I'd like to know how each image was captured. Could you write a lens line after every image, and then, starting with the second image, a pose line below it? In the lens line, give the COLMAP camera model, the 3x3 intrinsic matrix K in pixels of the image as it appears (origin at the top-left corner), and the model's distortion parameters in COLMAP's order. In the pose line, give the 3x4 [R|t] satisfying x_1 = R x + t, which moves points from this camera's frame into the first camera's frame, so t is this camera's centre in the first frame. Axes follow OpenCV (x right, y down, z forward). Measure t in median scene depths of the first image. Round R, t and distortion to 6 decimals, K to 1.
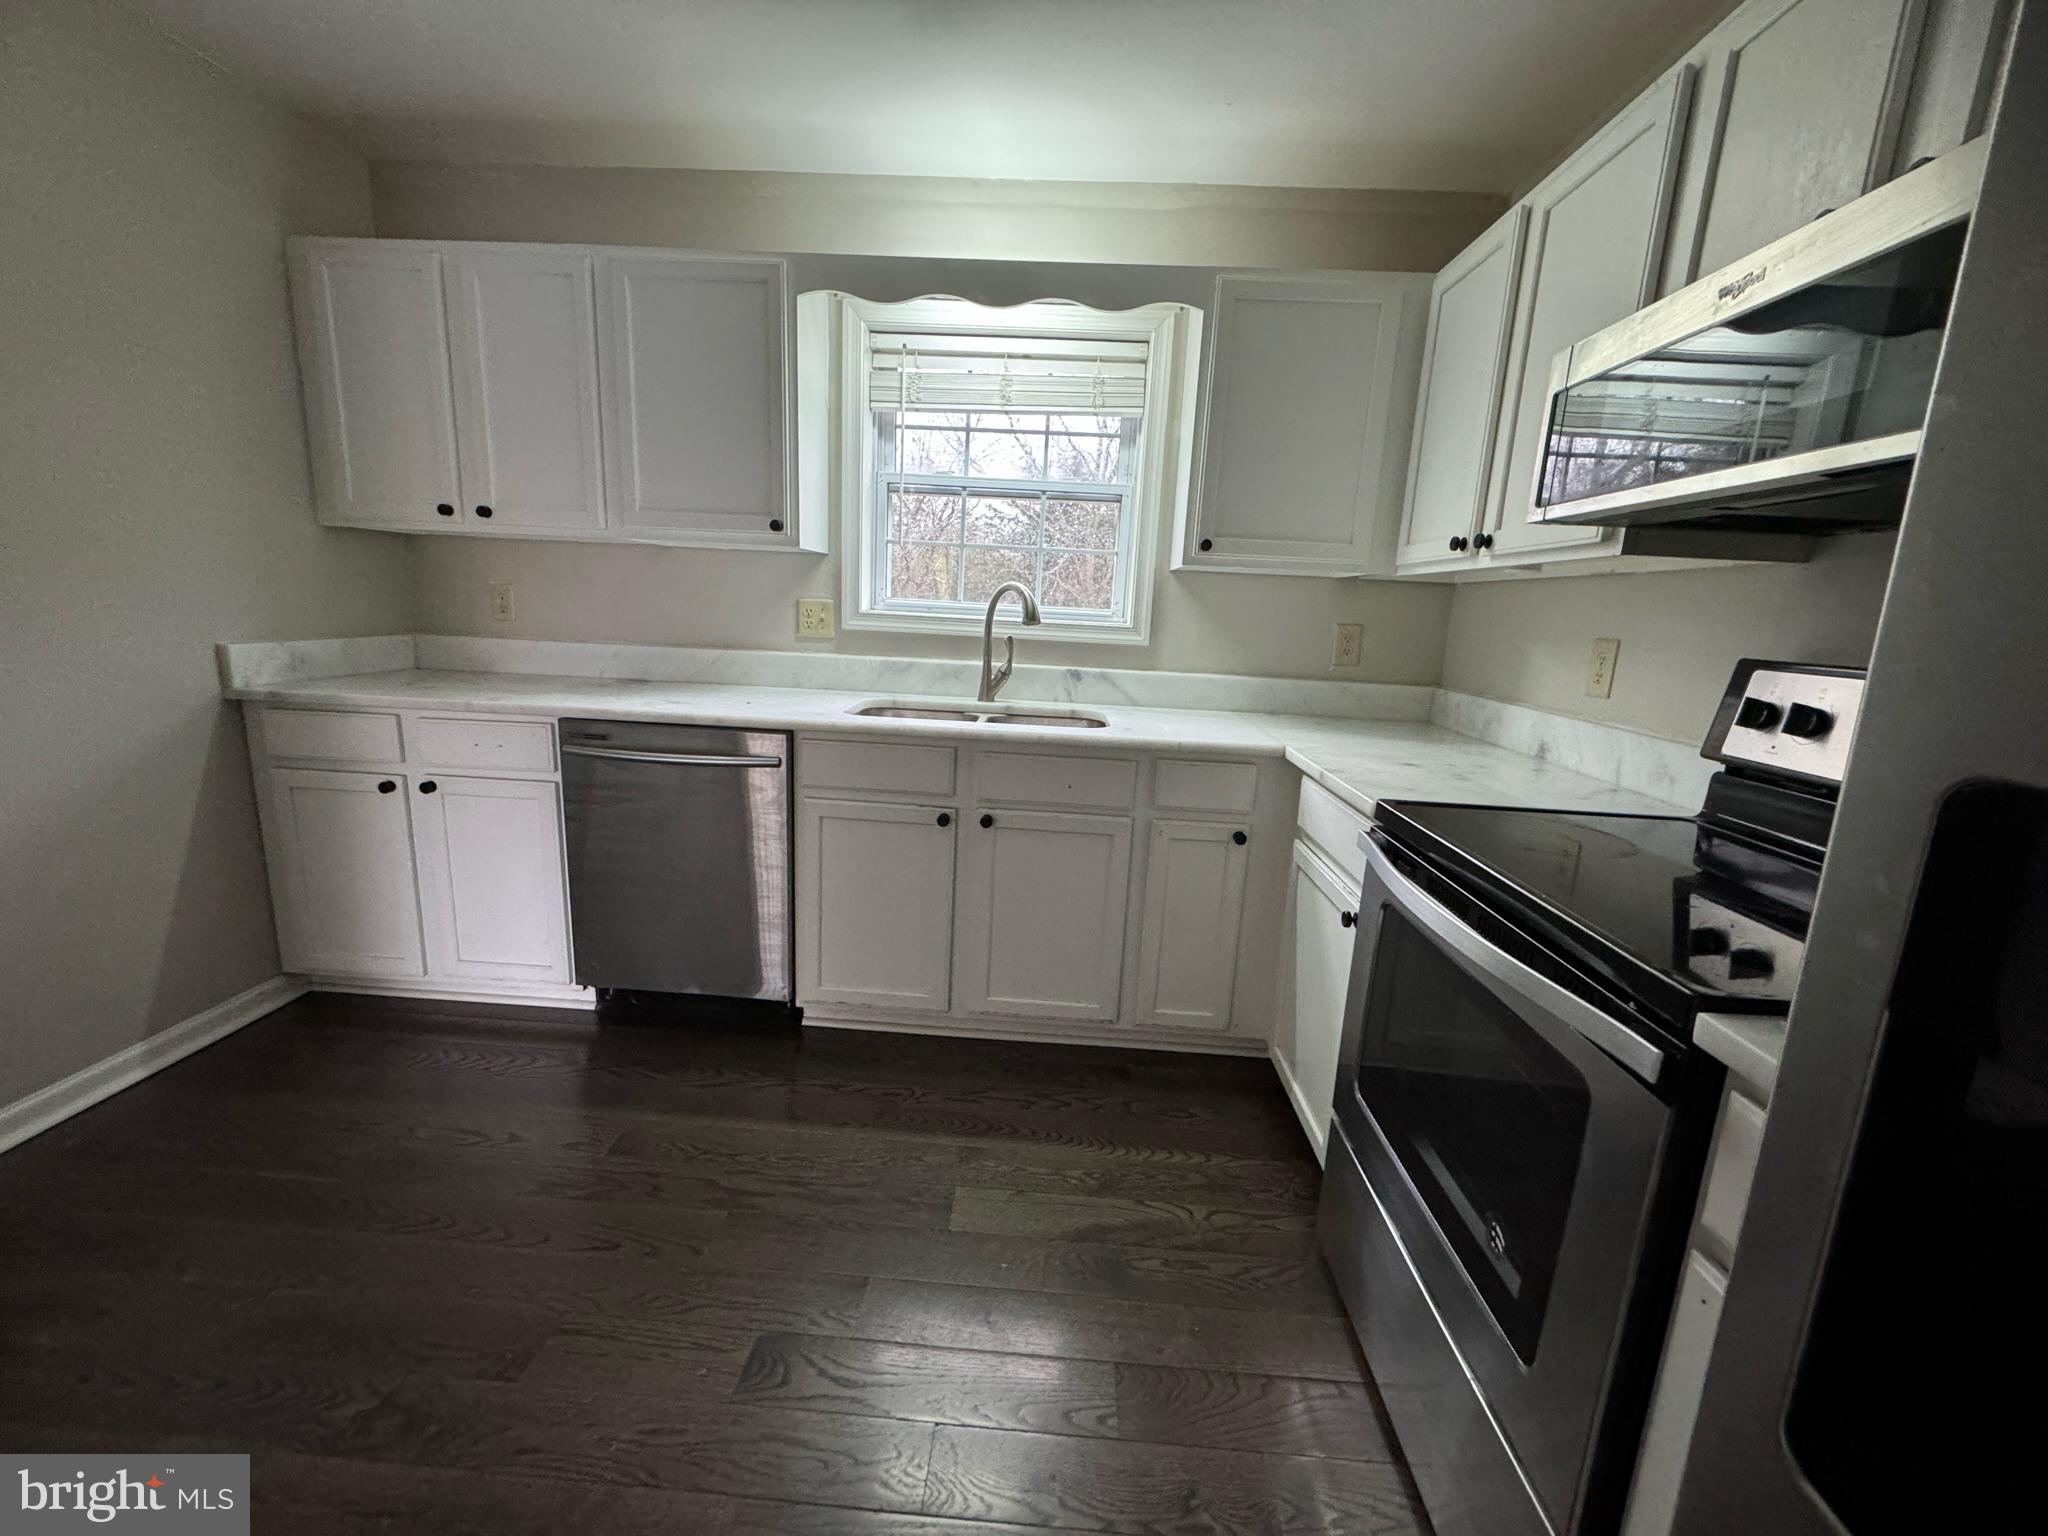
lens RADIAL K [[815.1, 0, 1024.4], [0, 815.1, 769.2], [0, 0, 1]] dist [-0.002710, -0.000315]
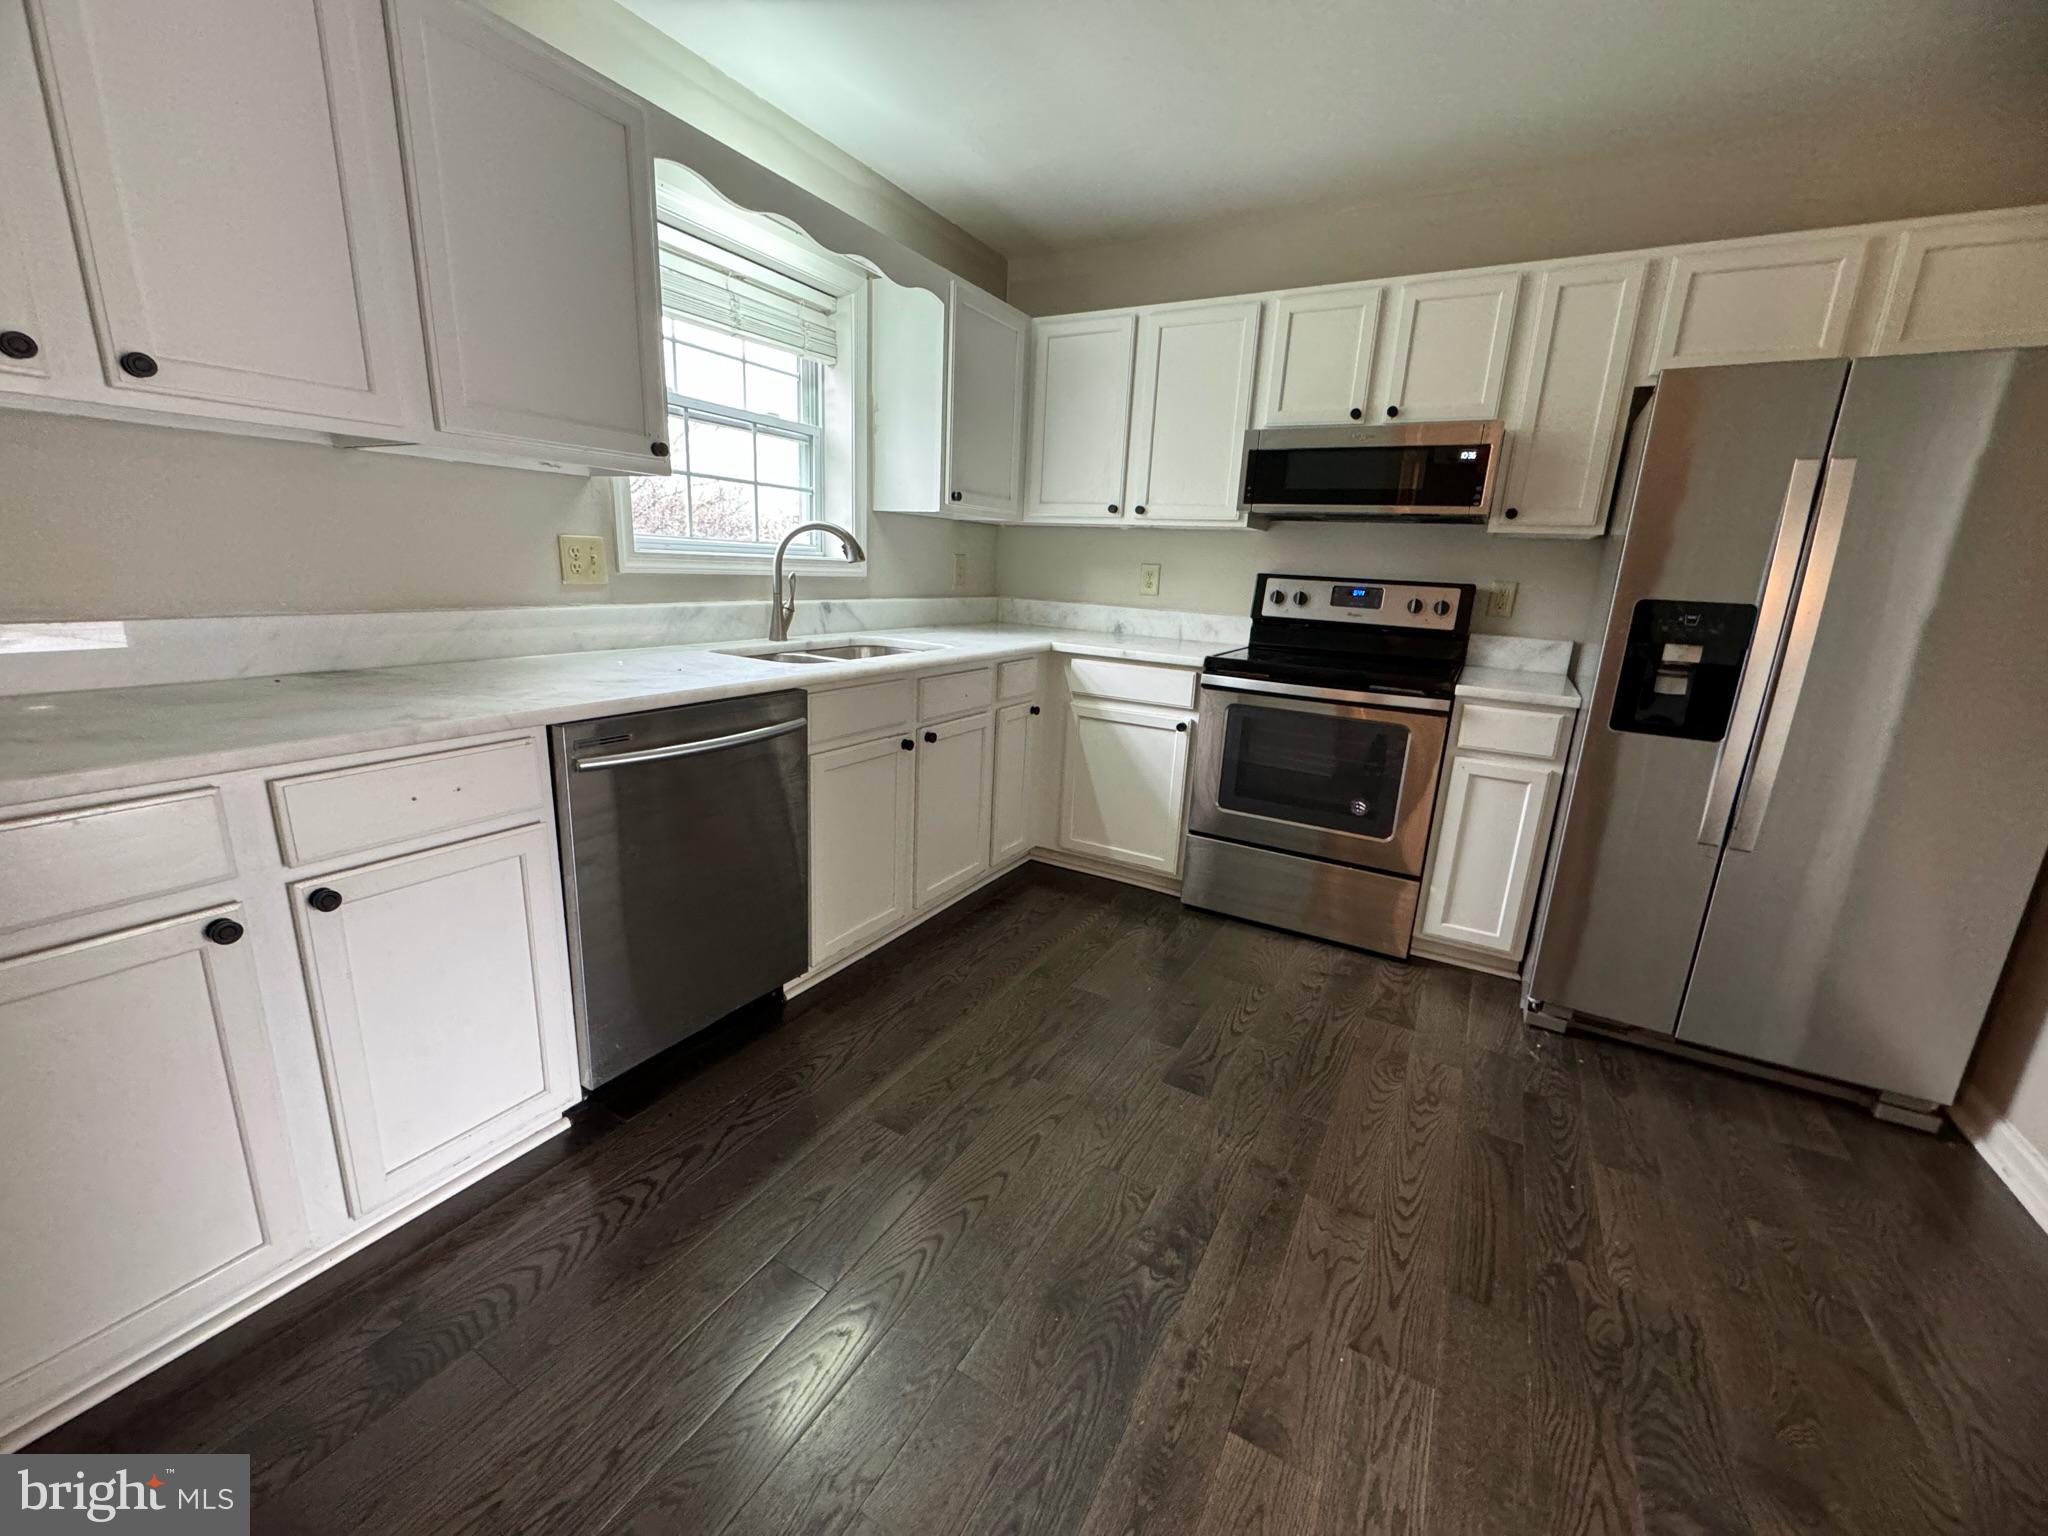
lens RADIAL K [[815.1, 0, 1021.8], [0, 815.1, 769.7], [0, 0, 1]] dist [-0.002710, -0.000315]
pose [[0.455411, -0.247420, 0.855210, -0.822587], [0.151756, 0.968122, 0.199275, -0.085797], [-0.877252, 0.039031, 0.478441, 0.272822]]
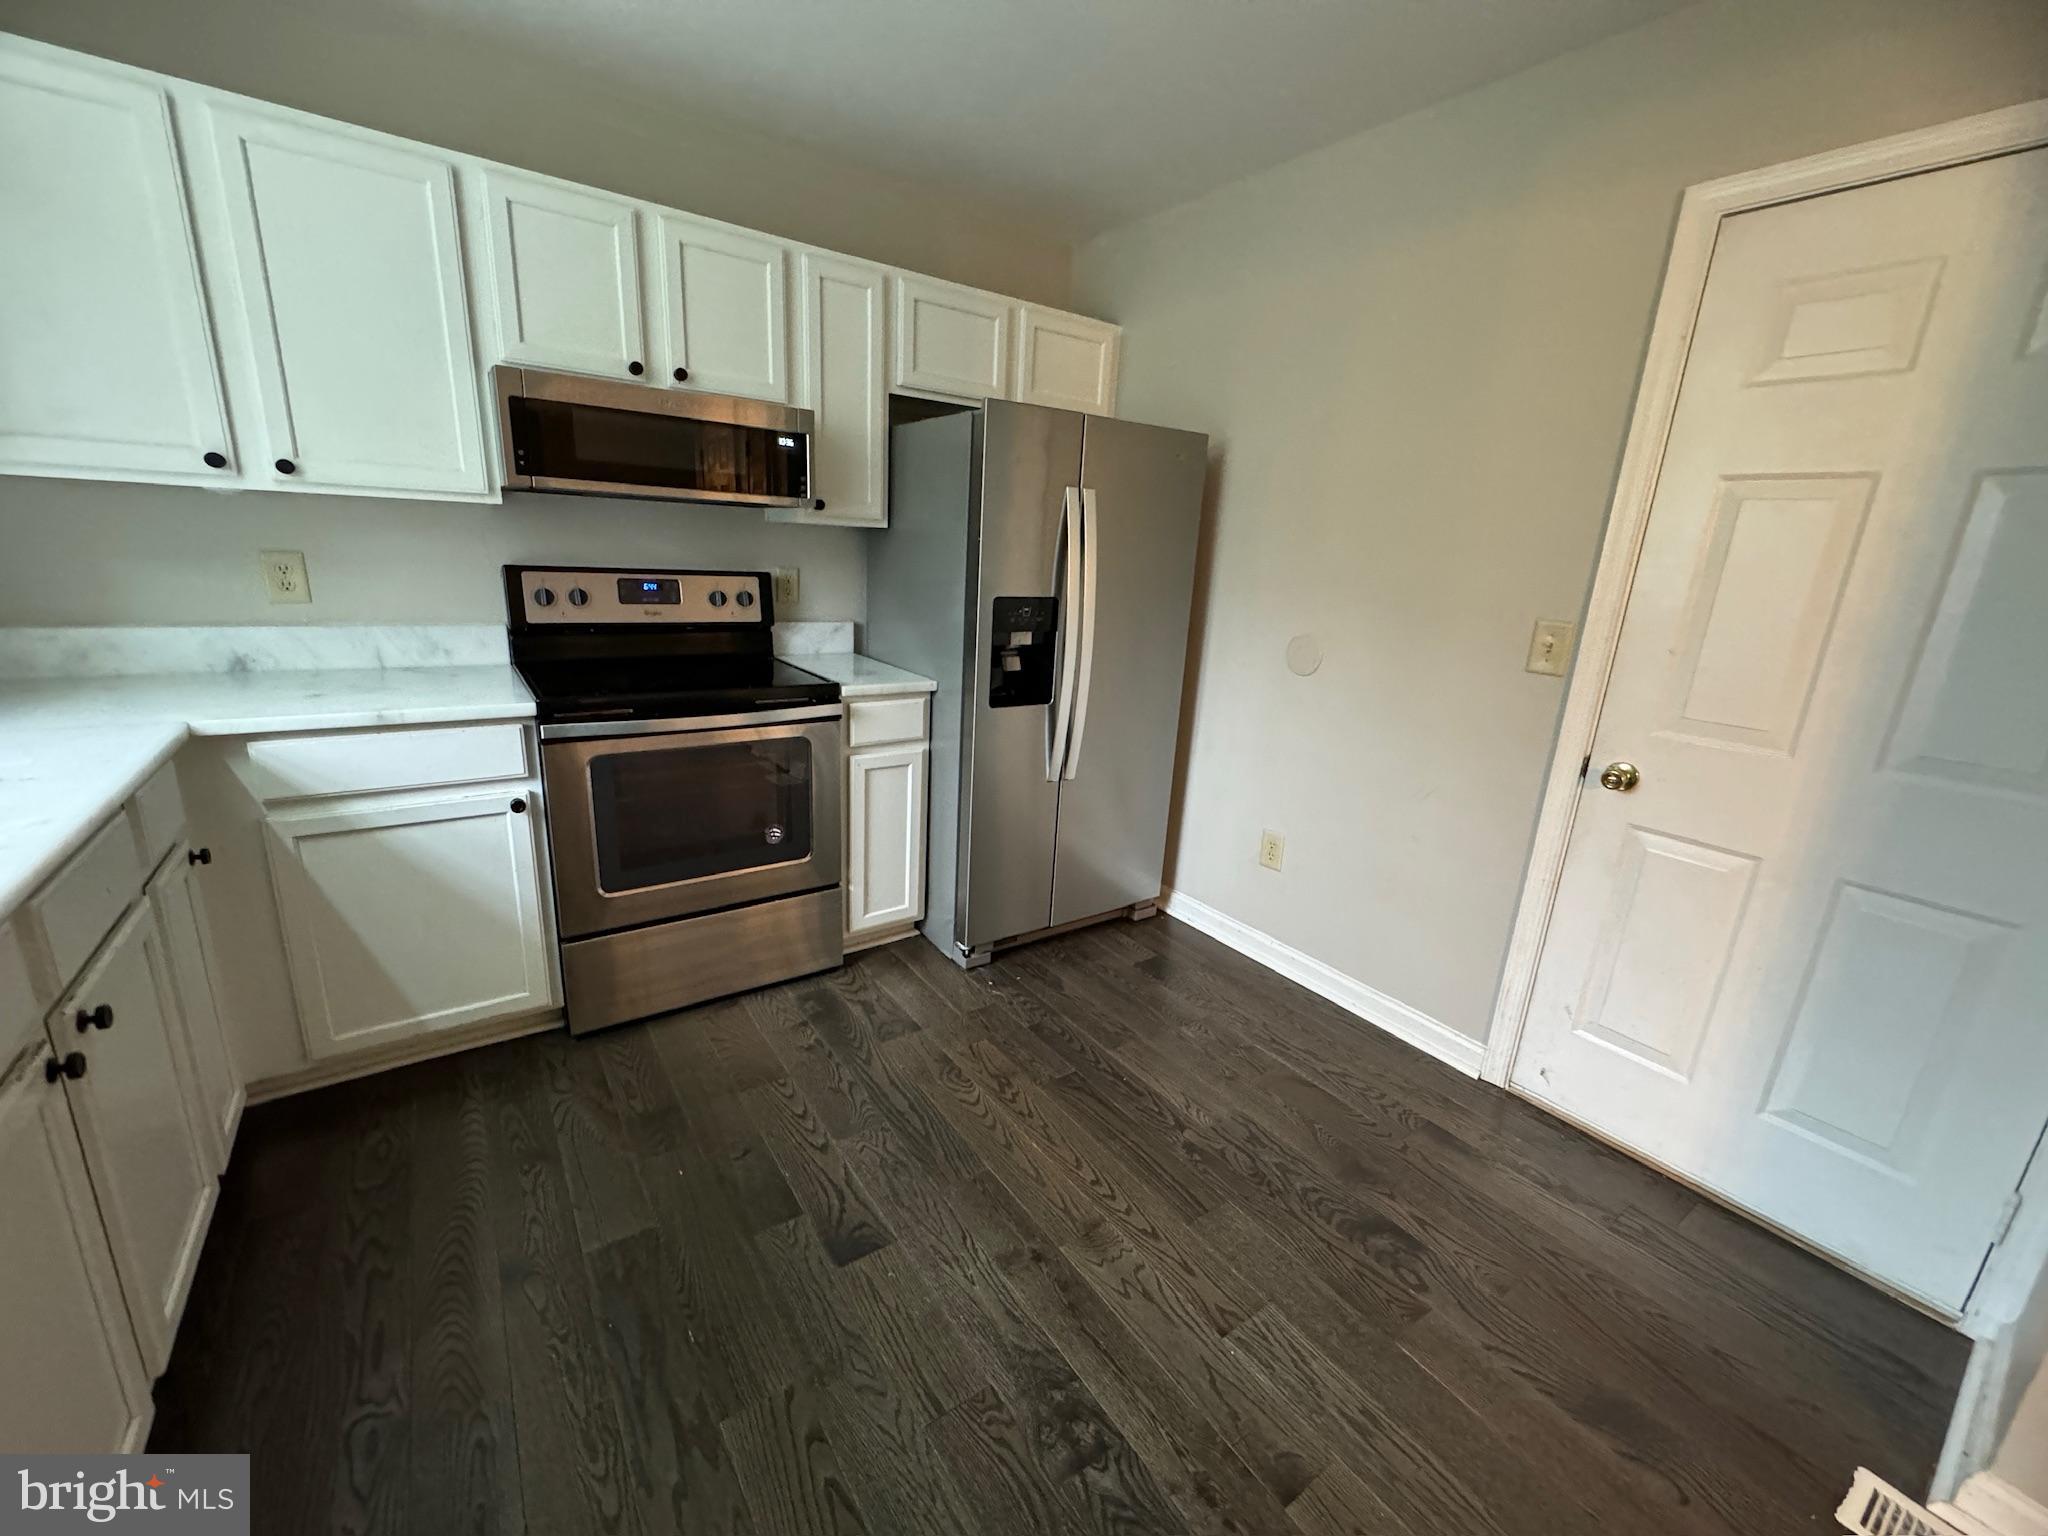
lens RADIAL K [[815.1, 0, 1029.2], [0, 815.1, 767.0], [0, 0, 1]] dist [-0.002710, -0.000315]
pose [[-0.618597, -0.282808, 0.733046, -0.596559], [0.073284, 0.908141, 0.412201, -0.197966], [-0.782283, 0.308707, -0.541048, 0.639362]]
